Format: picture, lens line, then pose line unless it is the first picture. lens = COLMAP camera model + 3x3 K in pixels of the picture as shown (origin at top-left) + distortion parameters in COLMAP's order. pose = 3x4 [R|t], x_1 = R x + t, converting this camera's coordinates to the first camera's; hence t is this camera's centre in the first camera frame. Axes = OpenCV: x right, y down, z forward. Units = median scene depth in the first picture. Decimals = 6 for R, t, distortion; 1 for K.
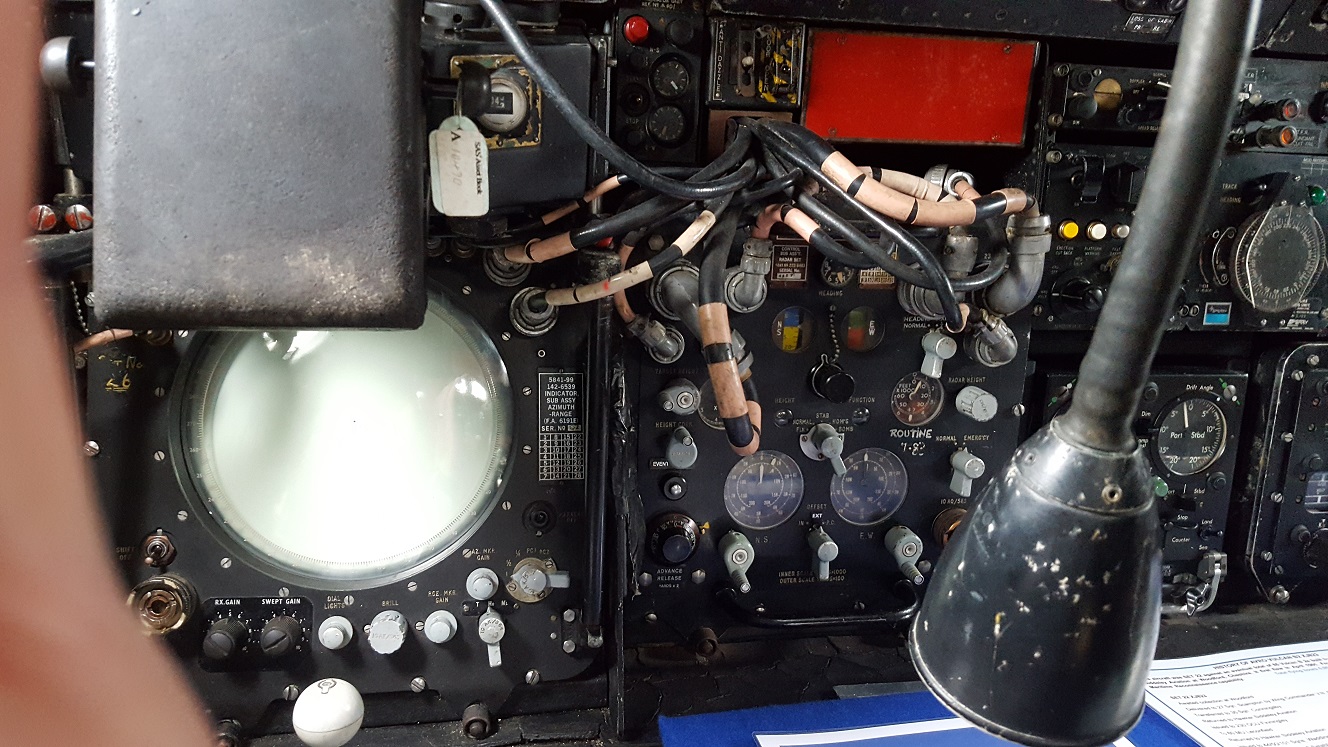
lens RADIAL K [[1005.1, 0, 666.5], [0, 1005.1, 396.5], [0, 0, 1]] dist [0.075913, -0.141302]
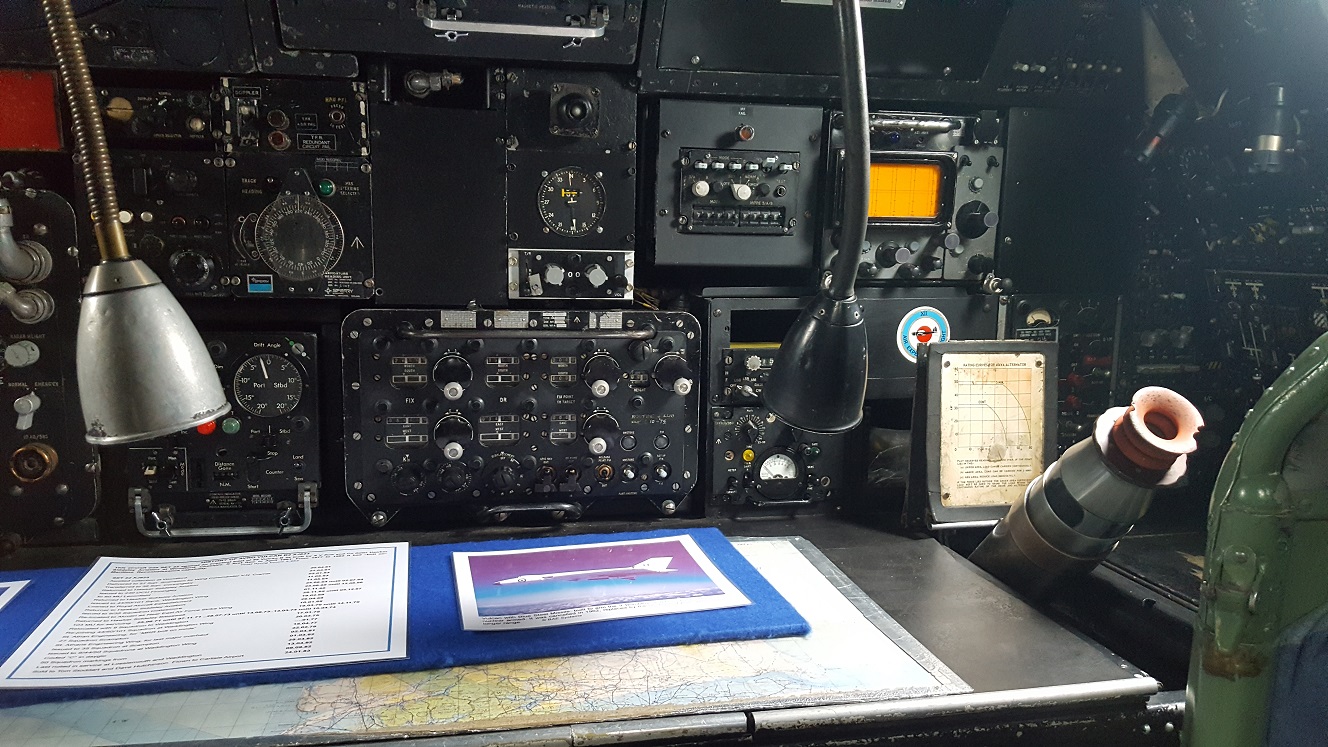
lens RADIAL K [[1005.1, 0, 666.5], [0, 1005.1, 396.5], [0, 0, 1]] dist [0.075913, -0.141302]
pose [[0.999579, -0.017202, 0.023374, 1.046804], [0.018605, 0.997951, -0.061218, 0.147458], [-0.022273, 0.061627, 0.997851, -0.254041]]
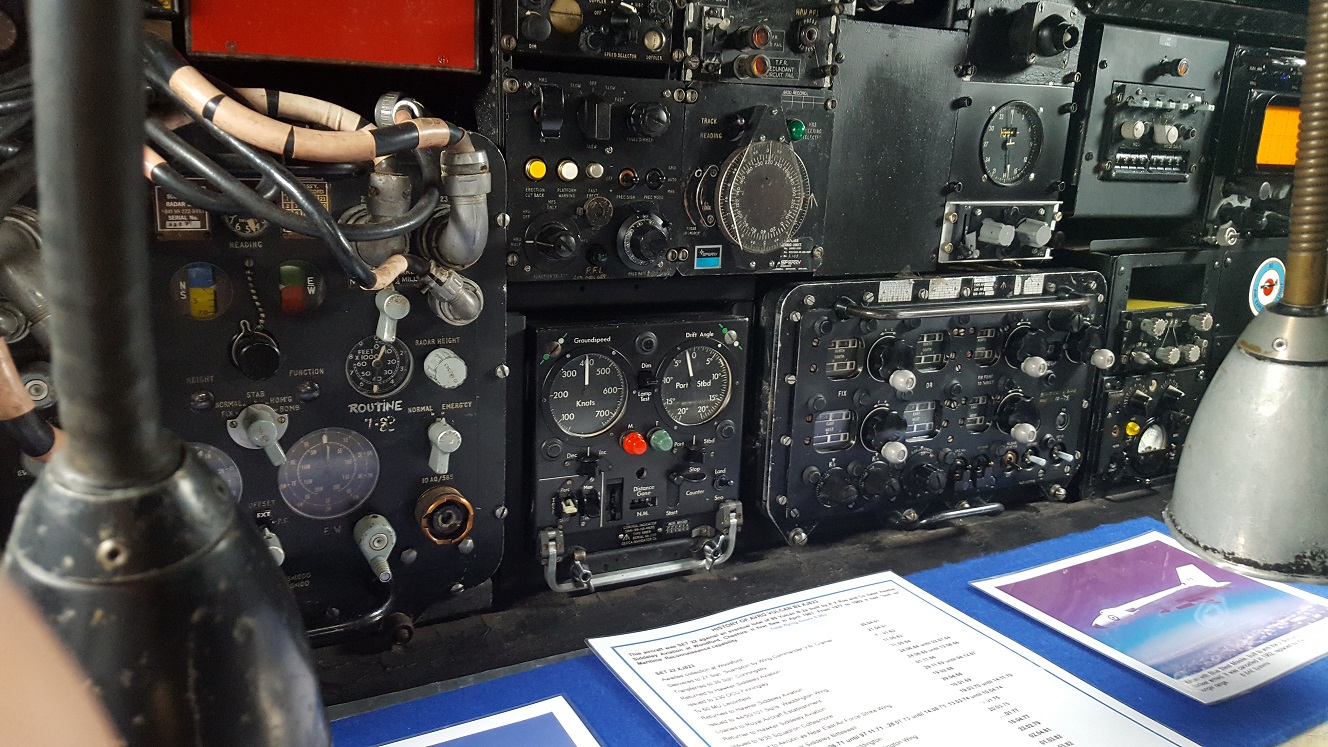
lens RADIAL K [[1014.4, 0, 644.4], [0, 1014.4, 377.0], [0, 0, 1]] dist [0.195091, -0.436620]
pose [[0.957201, -0.065585, 0.281894, 0.213621], [0.057275, 0.997649, 0.037629, -0.008596], [-0.283699, -0.019873, 0.958707, 0.095709]]
